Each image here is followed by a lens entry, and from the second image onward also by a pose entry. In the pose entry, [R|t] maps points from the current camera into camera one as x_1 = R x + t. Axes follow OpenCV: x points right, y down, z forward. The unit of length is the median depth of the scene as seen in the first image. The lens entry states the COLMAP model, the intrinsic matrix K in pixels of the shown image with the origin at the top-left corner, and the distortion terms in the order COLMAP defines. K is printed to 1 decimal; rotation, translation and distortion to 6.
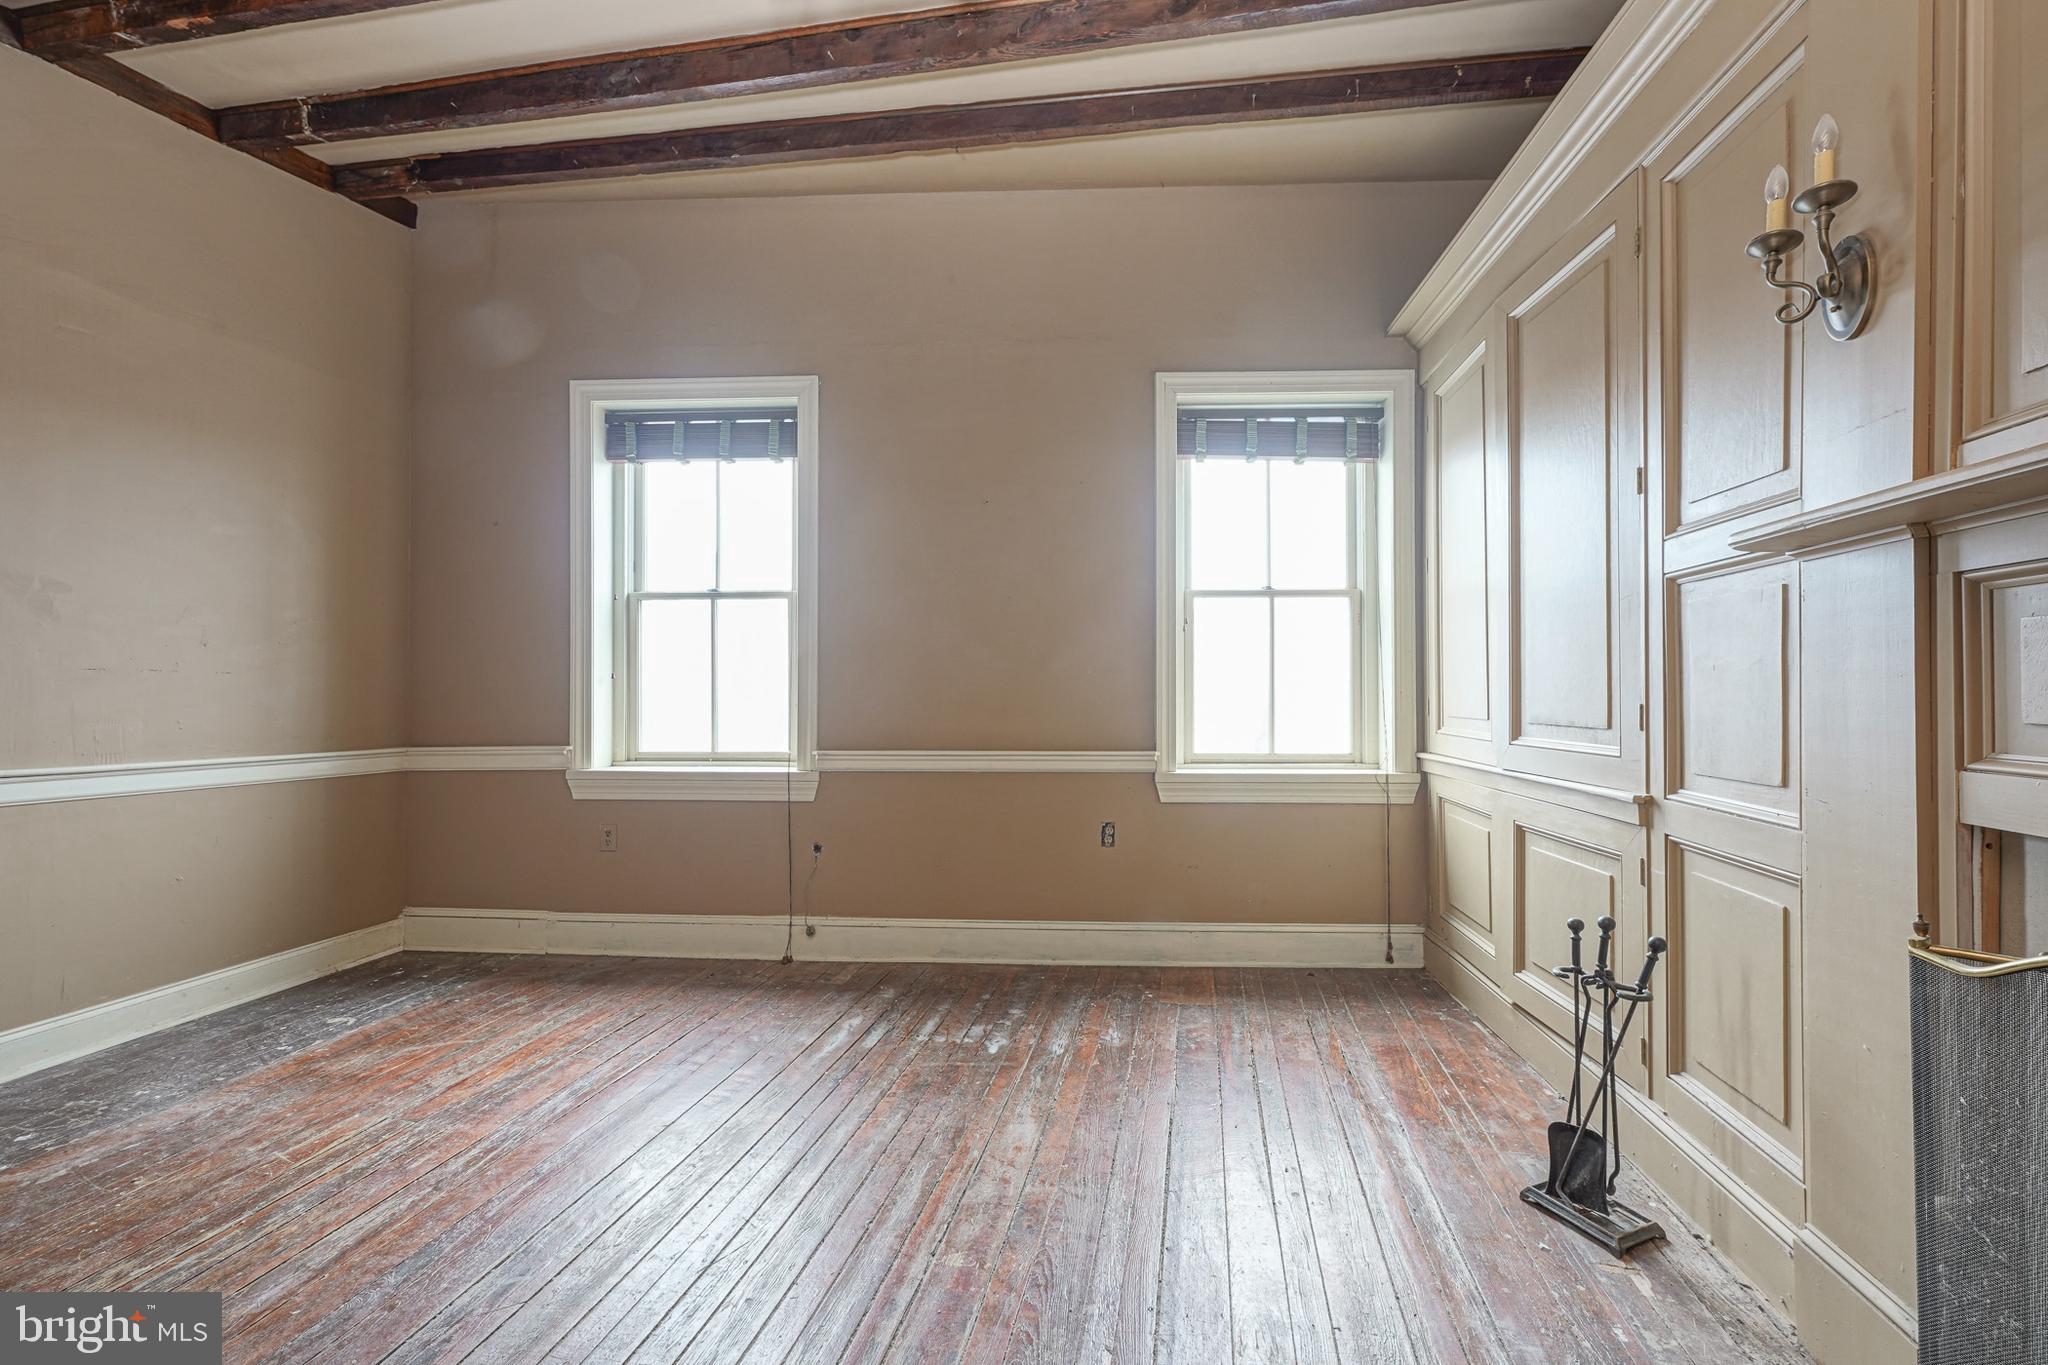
lens RADIAL K [[834.5, 0, 1033.1], [0, 834.5, 679.9], [0, 0, 1]] dist [0.000511, 0.000013]
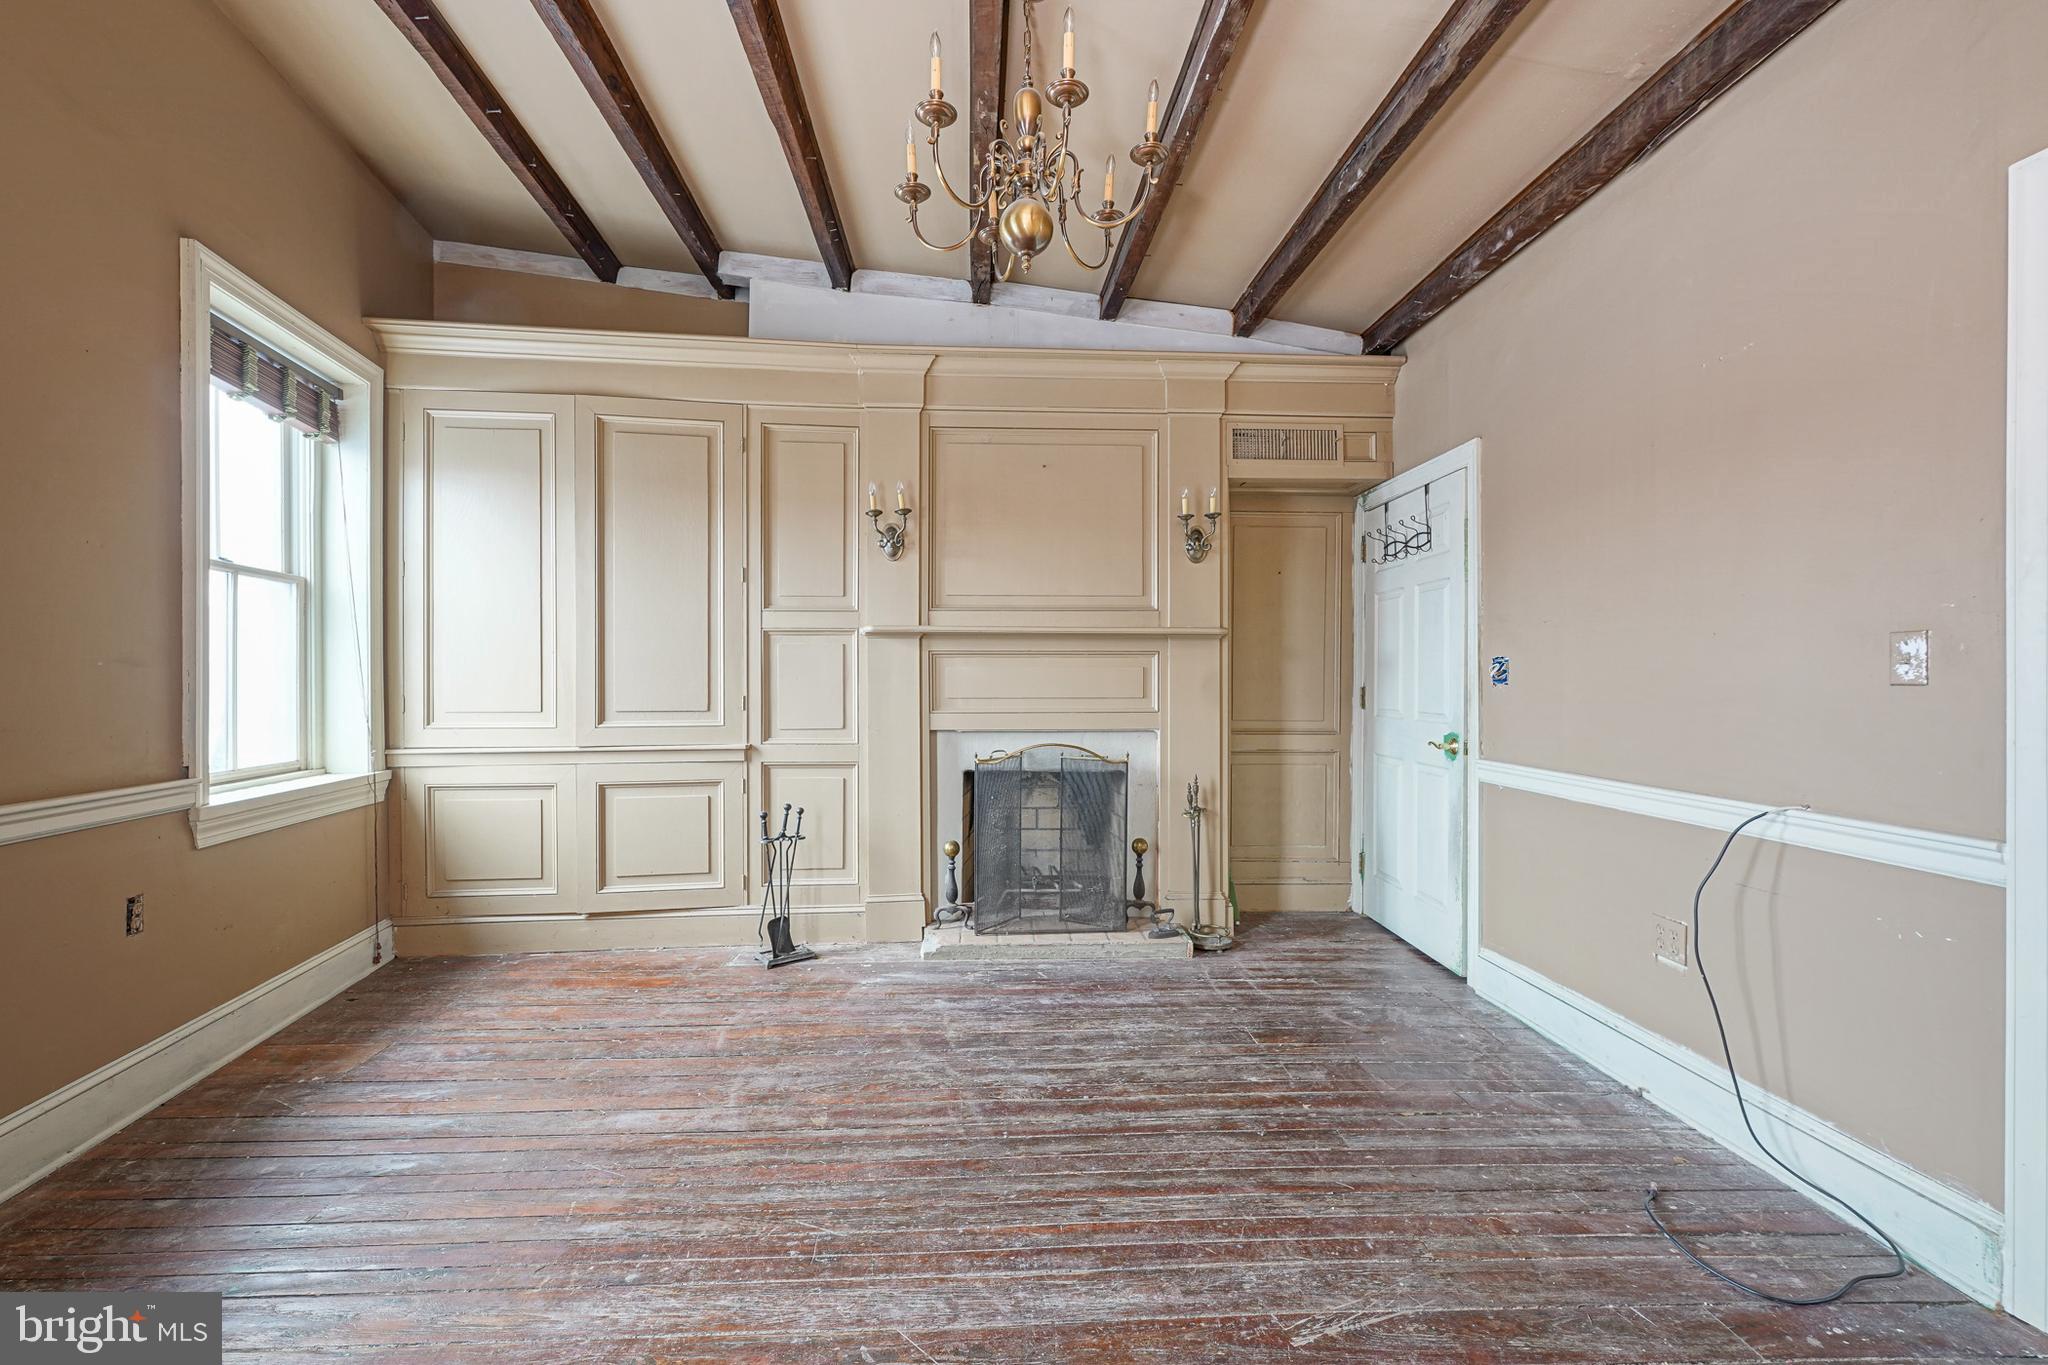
lens RADIAL K [[842.9, 0, 1024.0], [0, 842.9, 682.5], [0, 0, 1]] dist [-0.000606, 0.000100]
pose [[-0.248577, -0.002156, 0.968610, -0.729707], [-0.014093, 0.999900, -0.001392, -0.004231], [-0.968510, -0.013997, -0.248582, 0.507692]]
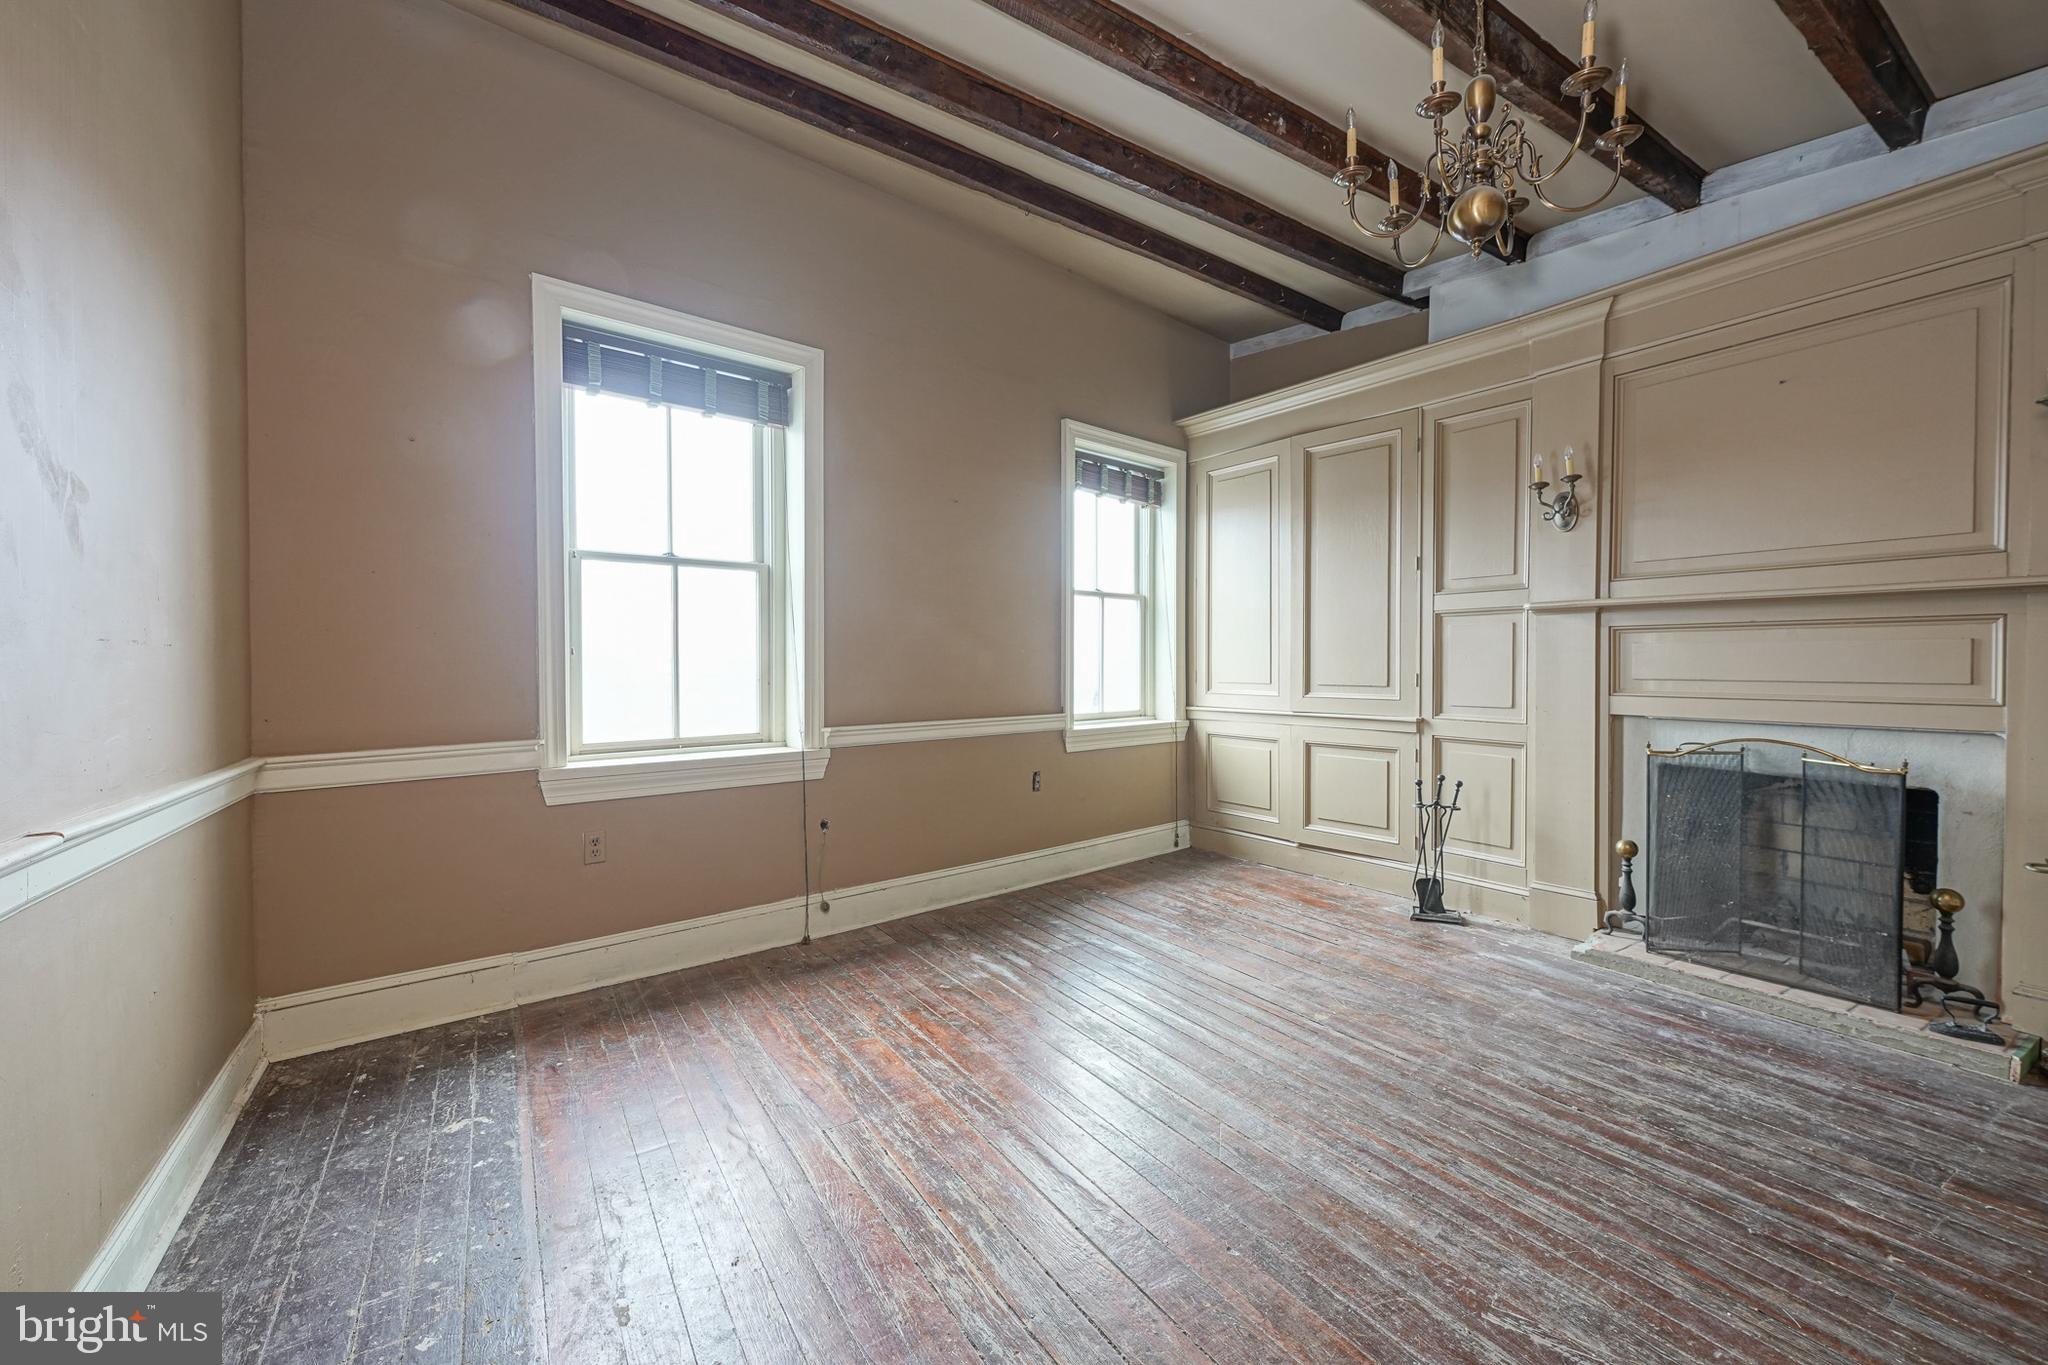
lens RADIAL K [[837.7, 0, 1019.7], [0, 837.7, 670.2], [0, 0, 1]] dist [-0.000275, 0.000185]
pose [[0.719172, -0.007932, 0.694786, -0.818415], [-0.009347, 0.999734, 0.021088, -0.008092], [-0.694769, -0.021660, 0.718907, 0.119471]]
